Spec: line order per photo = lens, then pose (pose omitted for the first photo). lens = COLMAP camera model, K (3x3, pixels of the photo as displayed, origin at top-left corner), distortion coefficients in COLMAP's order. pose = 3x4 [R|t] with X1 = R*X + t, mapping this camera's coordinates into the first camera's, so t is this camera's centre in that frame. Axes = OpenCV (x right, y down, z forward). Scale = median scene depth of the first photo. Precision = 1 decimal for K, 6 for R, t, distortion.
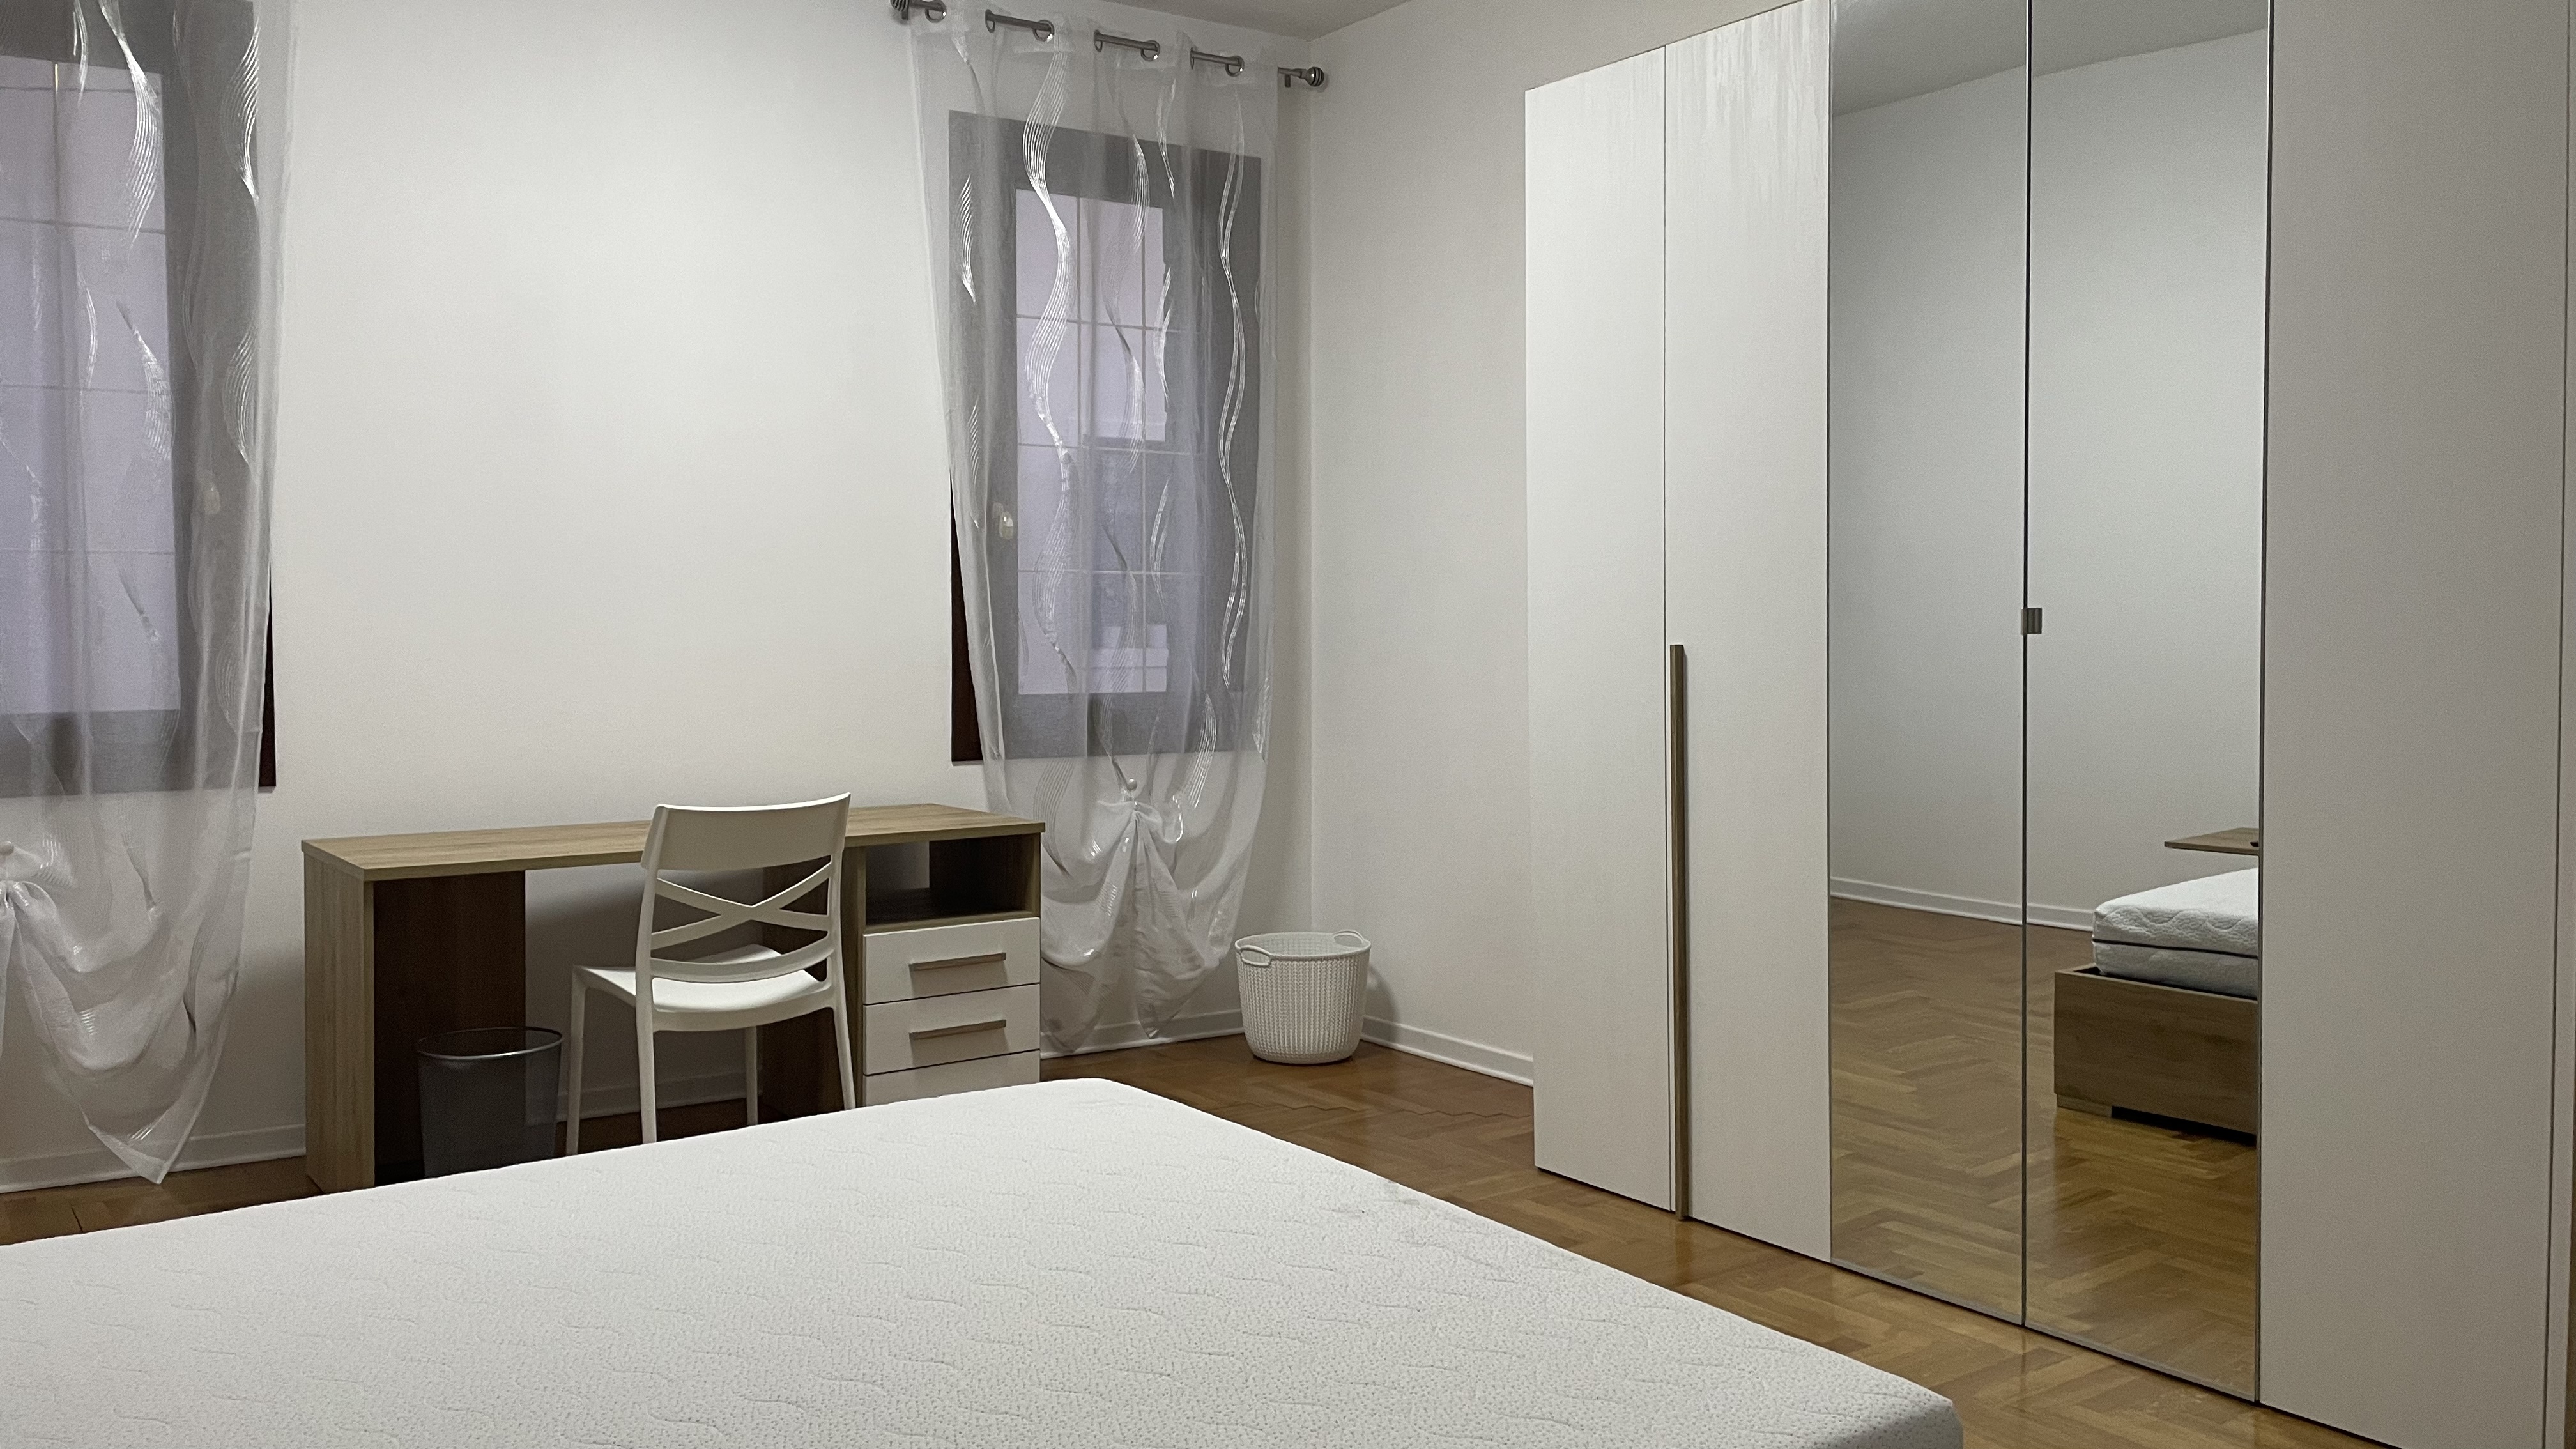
lens RADIAL K [[1960.4, 0, 1292.9], [0, 1960.4, 697.6], [0, 0, 1]] dist [0.084072, -0.110964]
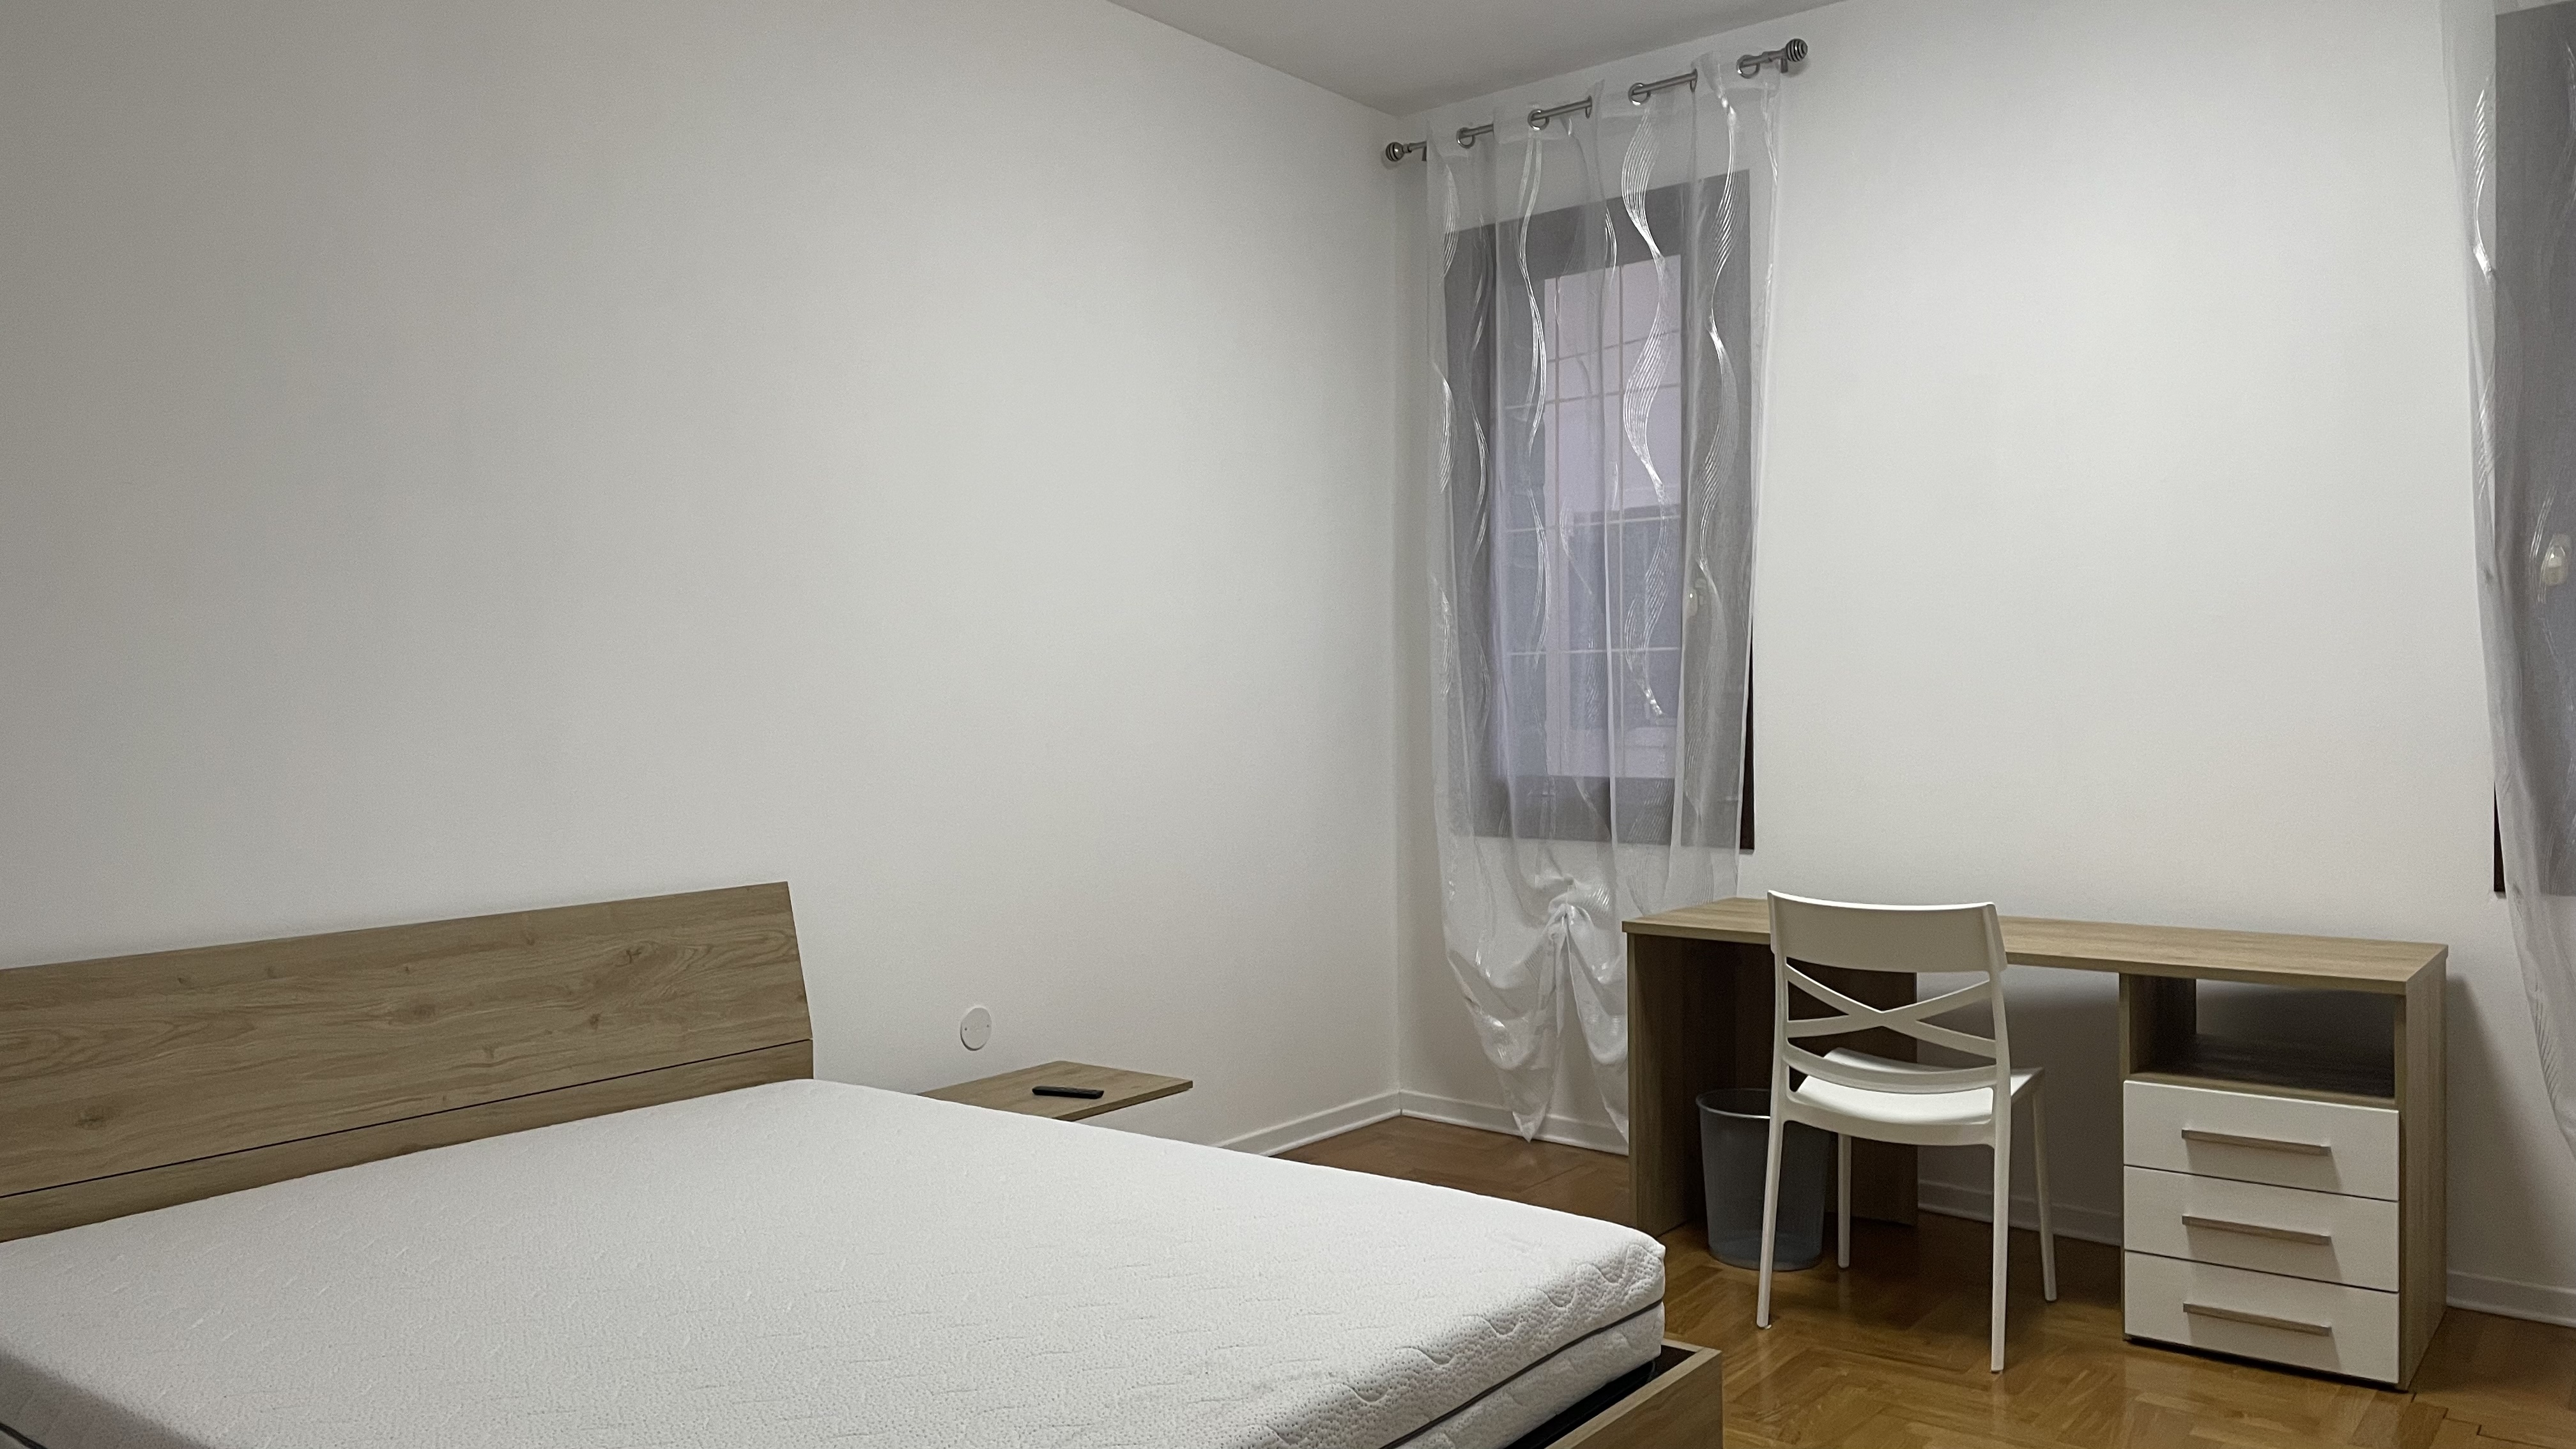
lens RADIAL K [[1960.4, 0, 1240.9], [0, 1960.4, 695.9], [0, 0, 1]] dist [0.084072, -0.110964]
pose [[0.269705, -0.004668, -0.962932, 0.523303], [-0.028098, 0.999524, -0.012715, -0.021843], [0.962533, 0.030486, 0.269445, 0.435948]]
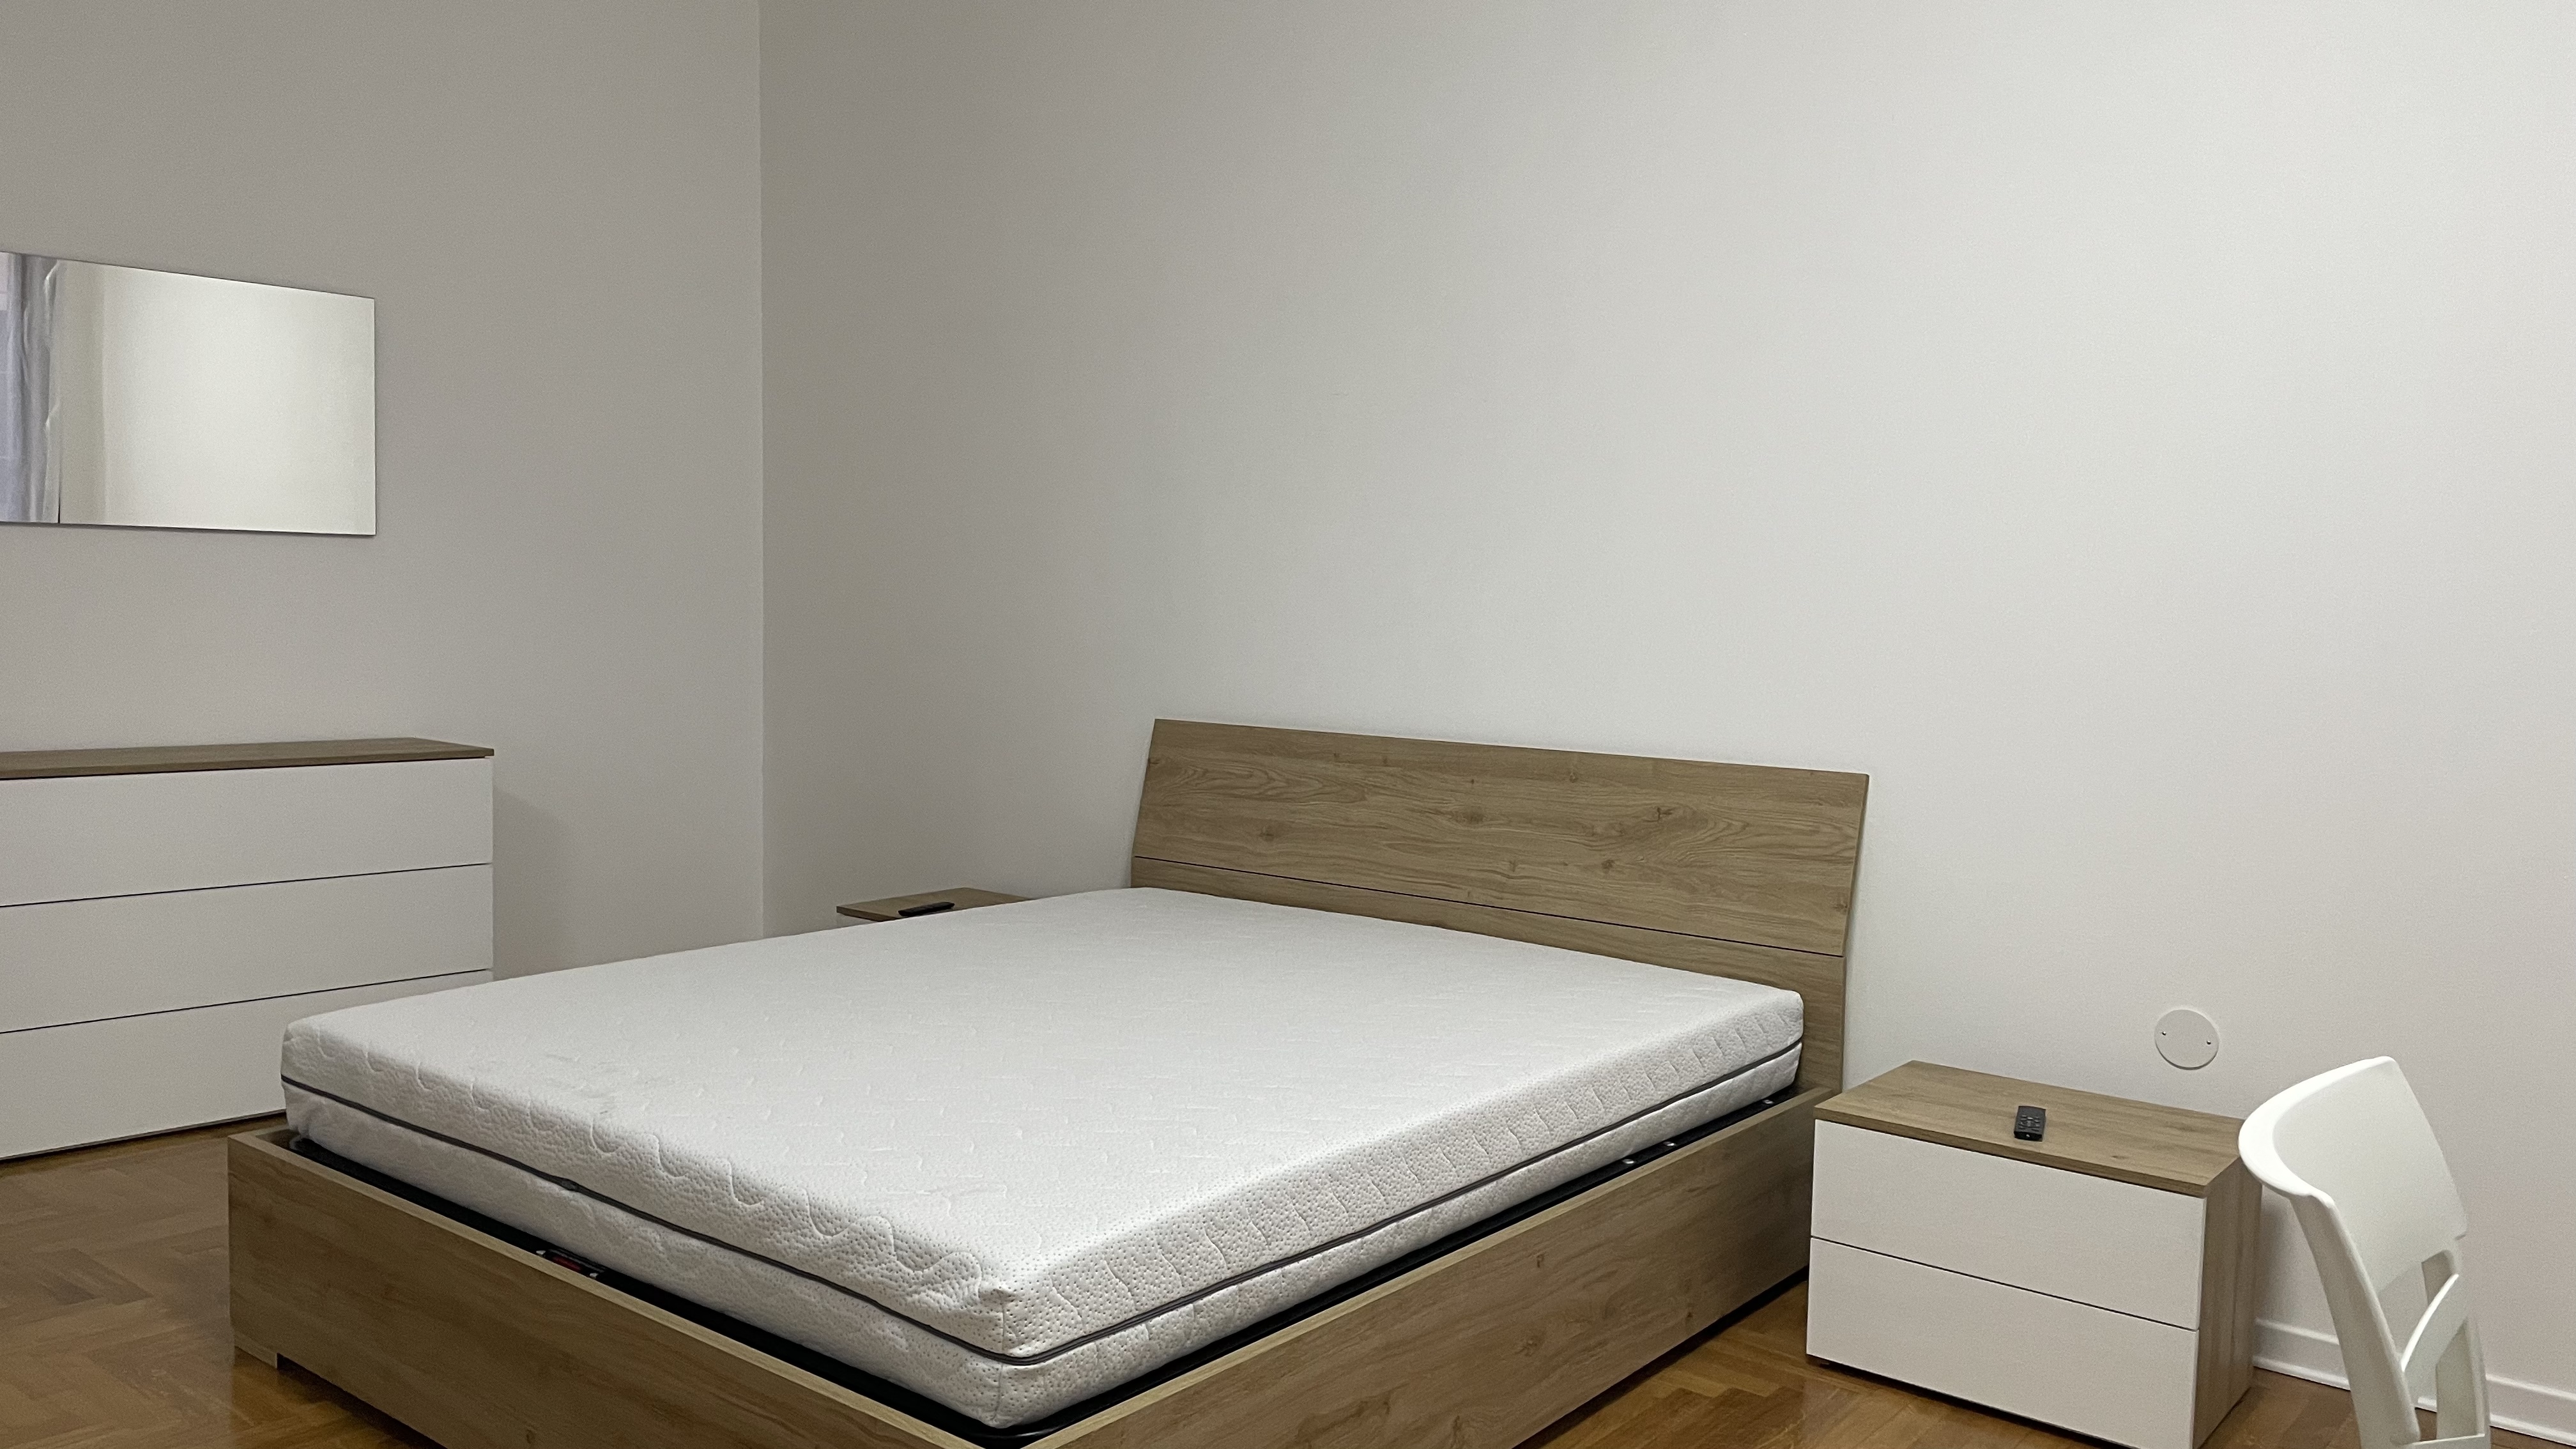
lens RADIAL K [[1960.4, 0, 1300.8], [0, 1960.4, 745.9], [0, 0, 1]] dist [0.084072, -0.110964]
pose [[-0.967086, -0.010452, -0.254236, -0.025370], [-0.042097, 0.991960, 0.119349, -0.036657], [0.250944, 0.126123, -0.959750, 1.209810]]
